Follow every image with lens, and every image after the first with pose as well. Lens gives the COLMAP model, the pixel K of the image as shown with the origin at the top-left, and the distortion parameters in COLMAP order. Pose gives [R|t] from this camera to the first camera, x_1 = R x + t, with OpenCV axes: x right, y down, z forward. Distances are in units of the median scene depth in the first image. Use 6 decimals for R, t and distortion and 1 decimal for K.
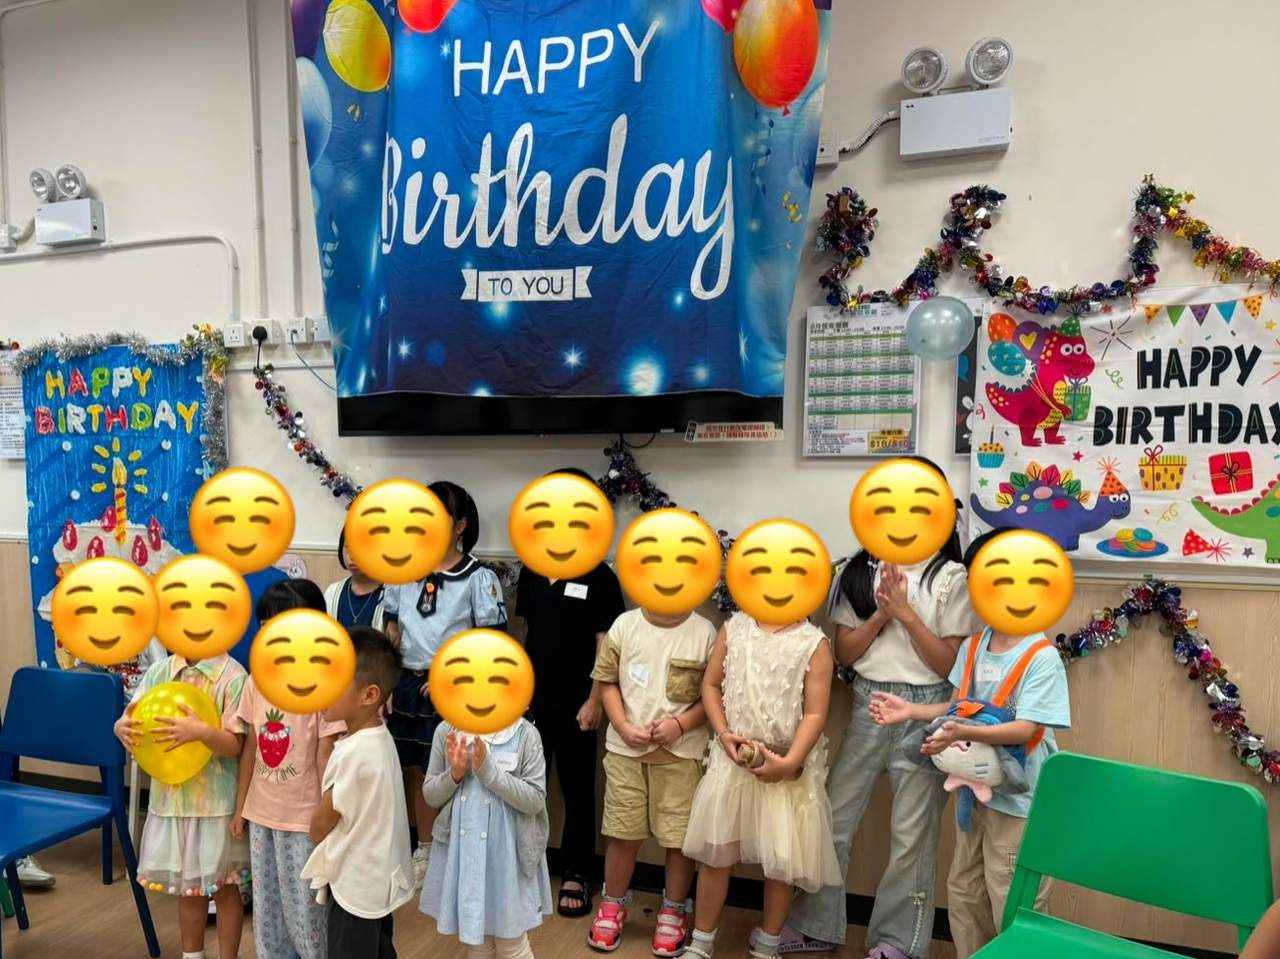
lens RADIAL K [[1120.9, 0, 484.6], [0, 1120.9, 542.0], [0, 0, 1]] dist [0.182739, -0.278148]
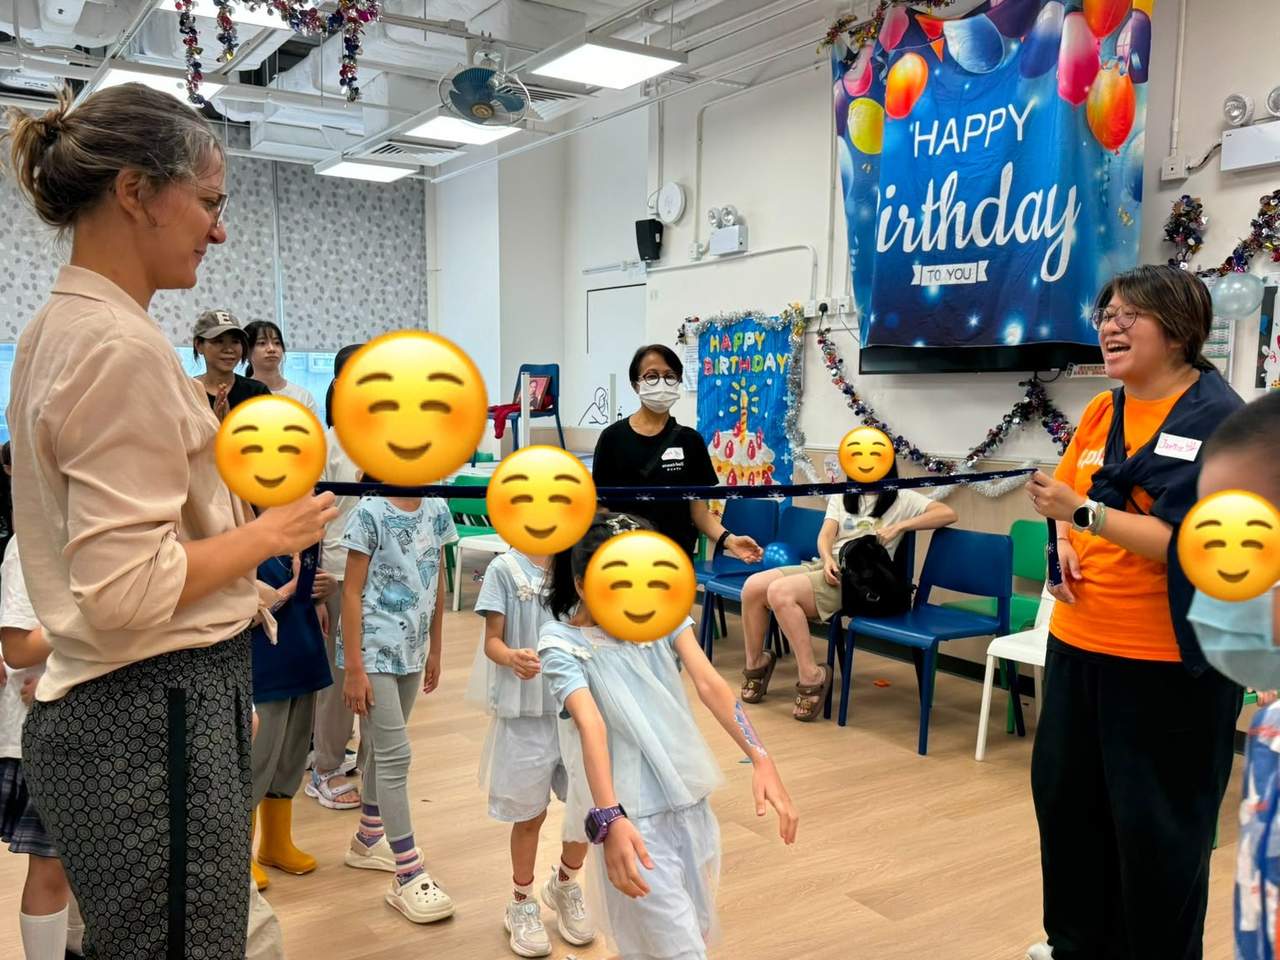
lens RADIAL K [[1122.1, 0, 612.4], [0, 1122.1, 534.4], [0, 0, 1]] dist [0.043751, -0.007783]
pose [[0.839232, 0.083914, -0.537259, 0.498592], [-0.066917, 0.996449, 0.051106, 0.076258], [0.539640, -0.006938, 0.841867, -0.532798]]
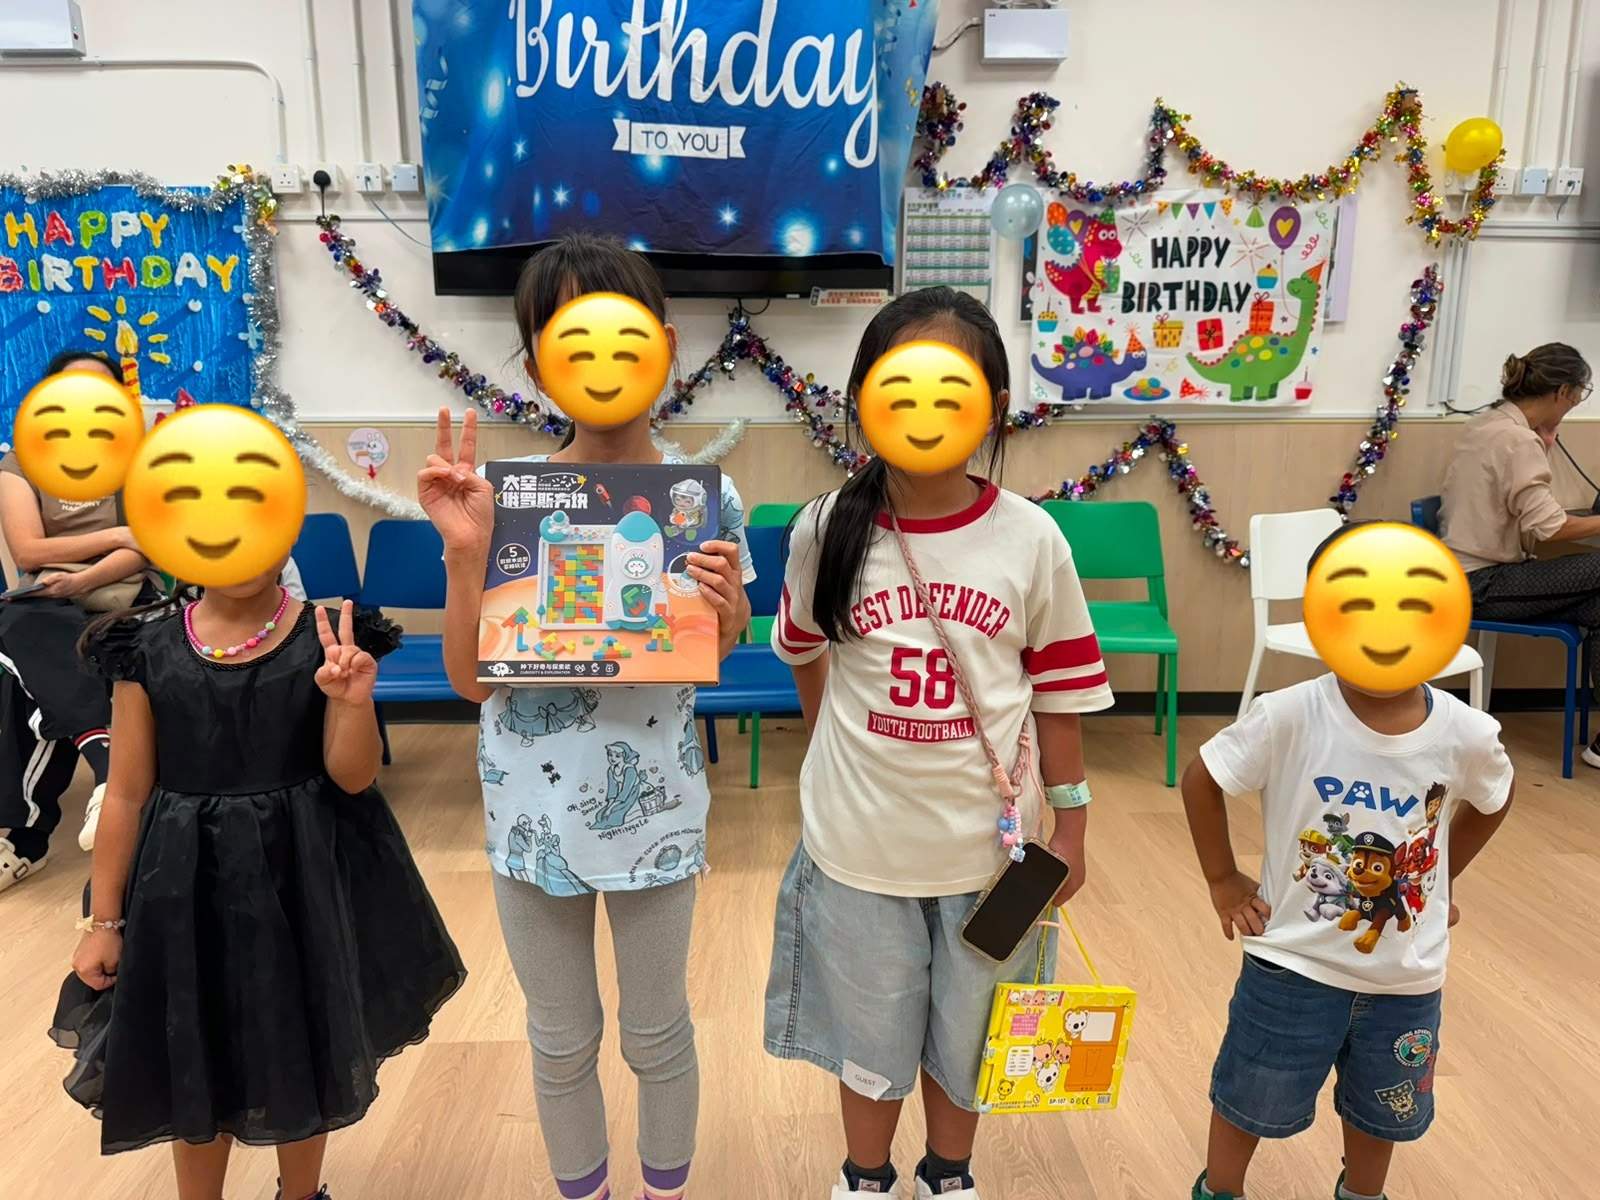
lens RADIAL K [[1191.5, 0, 796.5], [0, 1191.5, 618.3], [0, 0, 1]] dist [0.022457, -0.012593]
pose [[0.898559, -0.078714, 0.431735, -0.367287], [0.034255, 0.993361, 0.109816, 0.088010], [-0.437513, -0.083887, 0.895291, -0.057346]]
